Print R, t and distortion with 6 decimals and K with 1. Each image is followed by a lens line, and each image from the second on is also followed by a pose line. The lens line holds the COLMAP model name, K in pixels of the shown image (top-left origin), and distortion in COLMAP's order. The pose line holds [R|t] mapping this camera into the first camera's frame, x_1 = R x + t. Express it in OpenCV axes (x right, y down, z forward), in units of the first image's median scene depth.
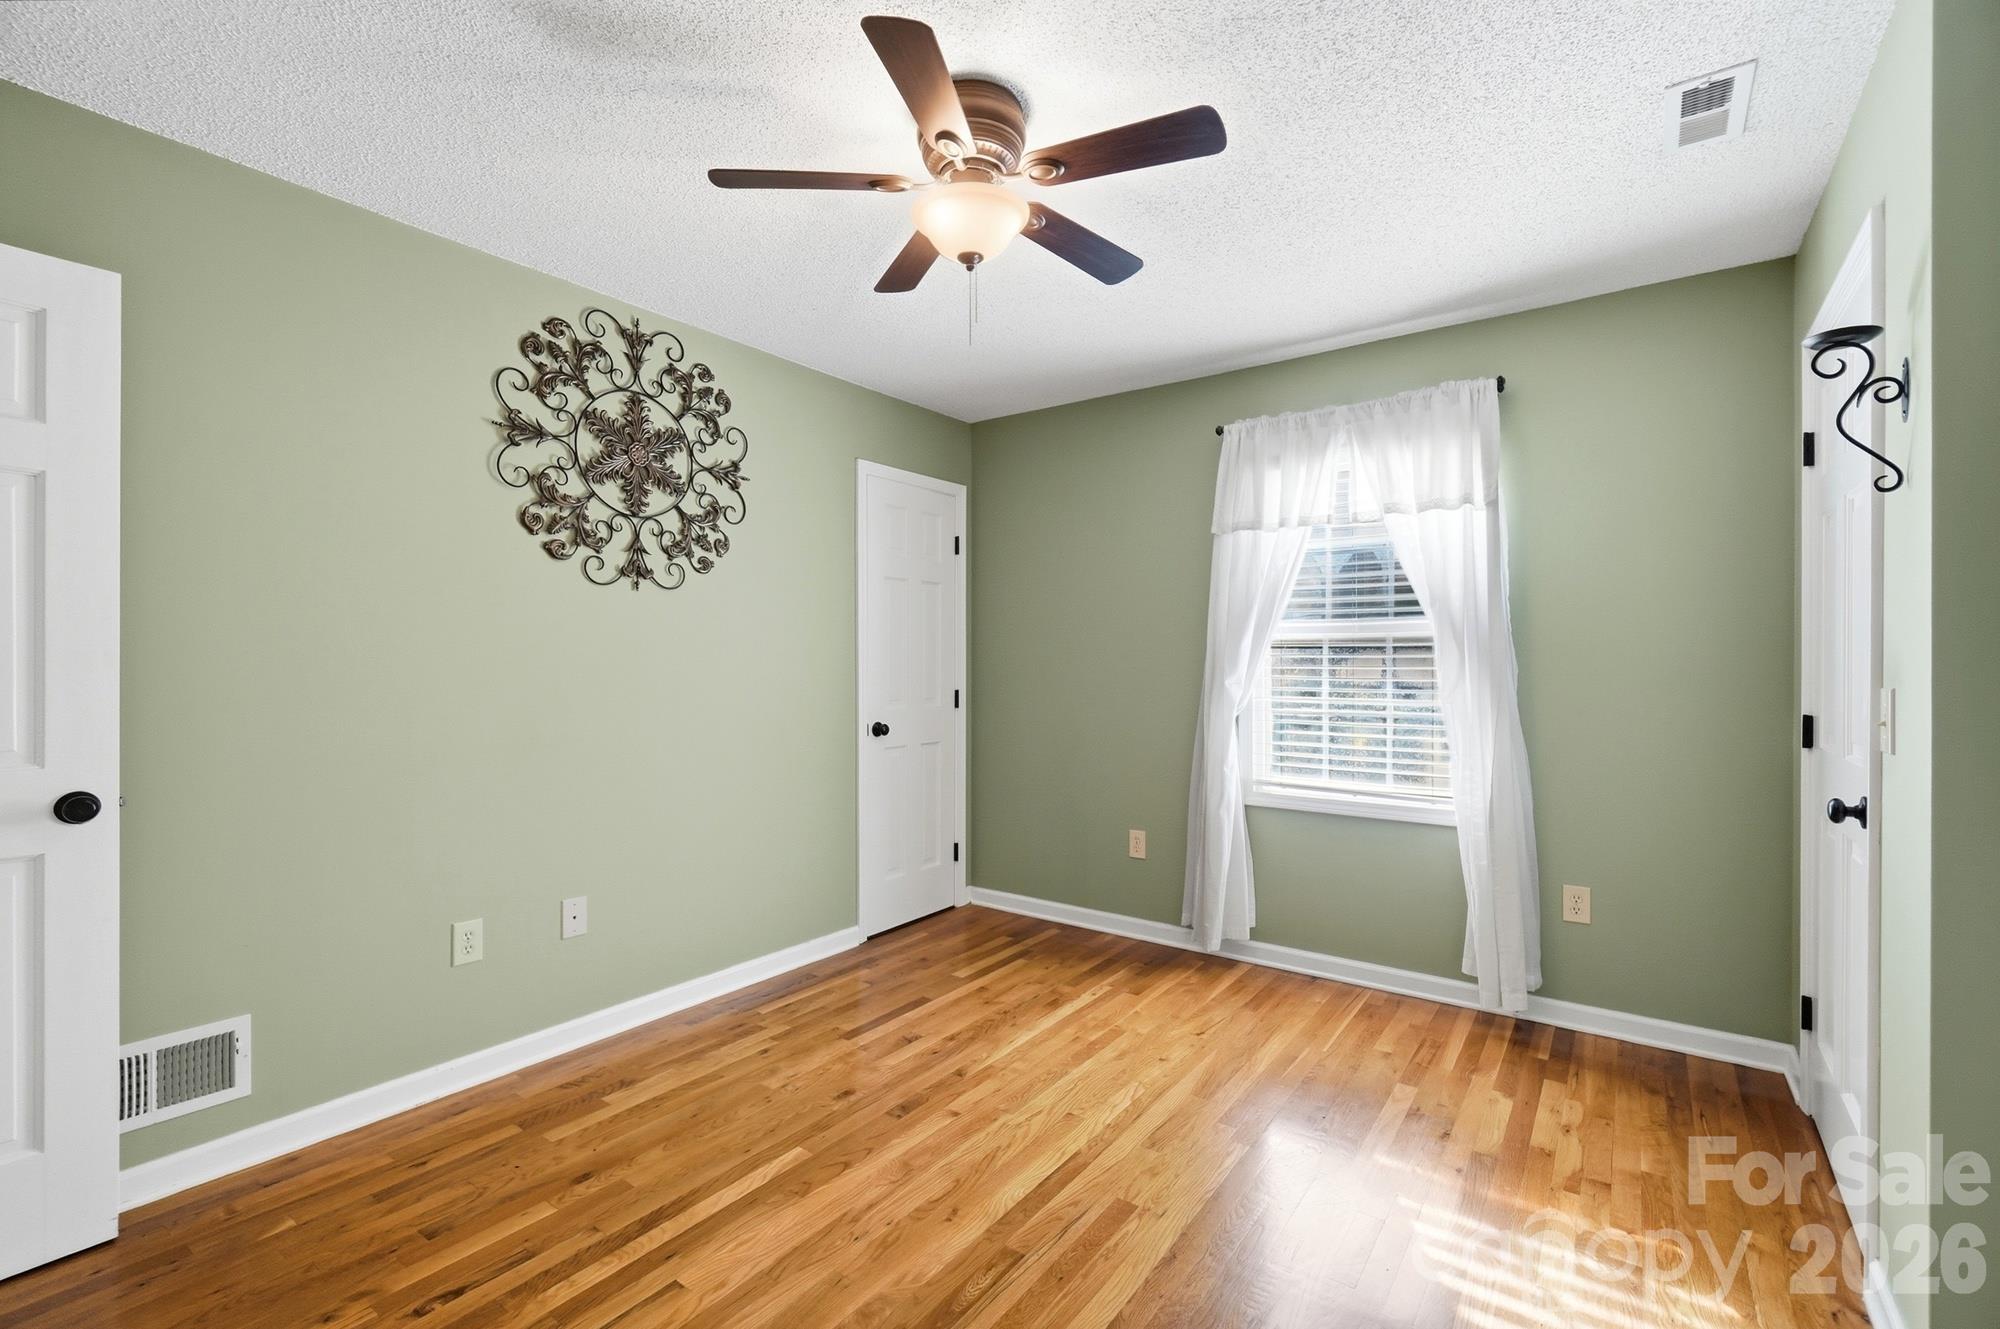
lens RADIAL K [[872.3, 0, 997.2], [0, 872.3, 659.0], [0, 0, 1]] dist [-0.003378, -0.001249]
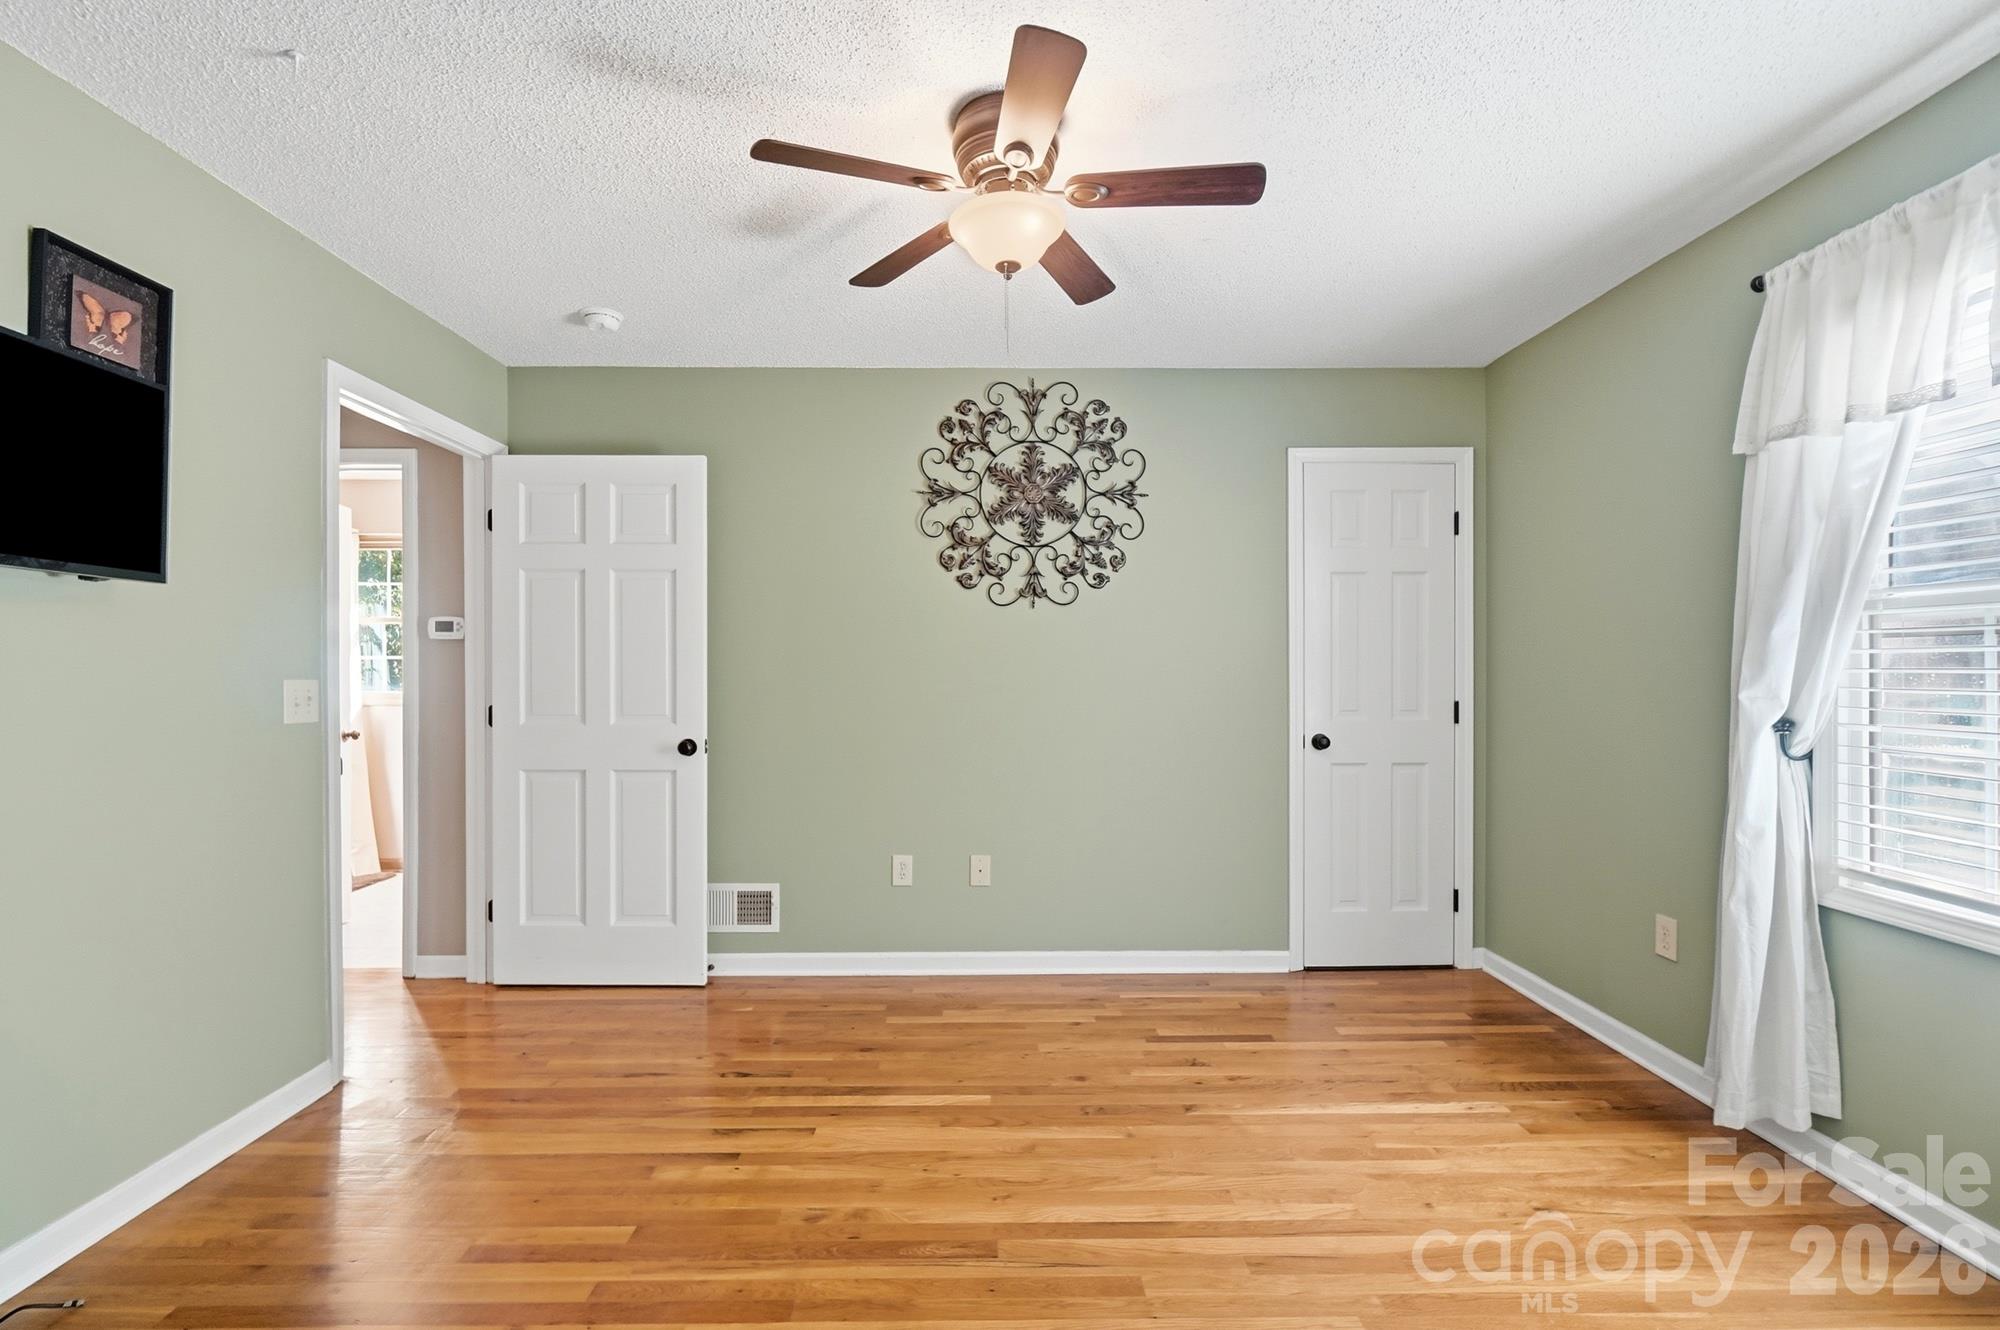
lens RADIAL K [[872.3, 0, 993.3], [0, 872.3, 674.1], [0, 0, 1]] dist [-0.003378, -0.001249]
pose [[0.596713, -0.001530, -0.802454, 0.523569], [0.006714, 0.999973, 0.003086, 0.007367], [0.802427, -0.007229, 0.596707, 0.254356]]
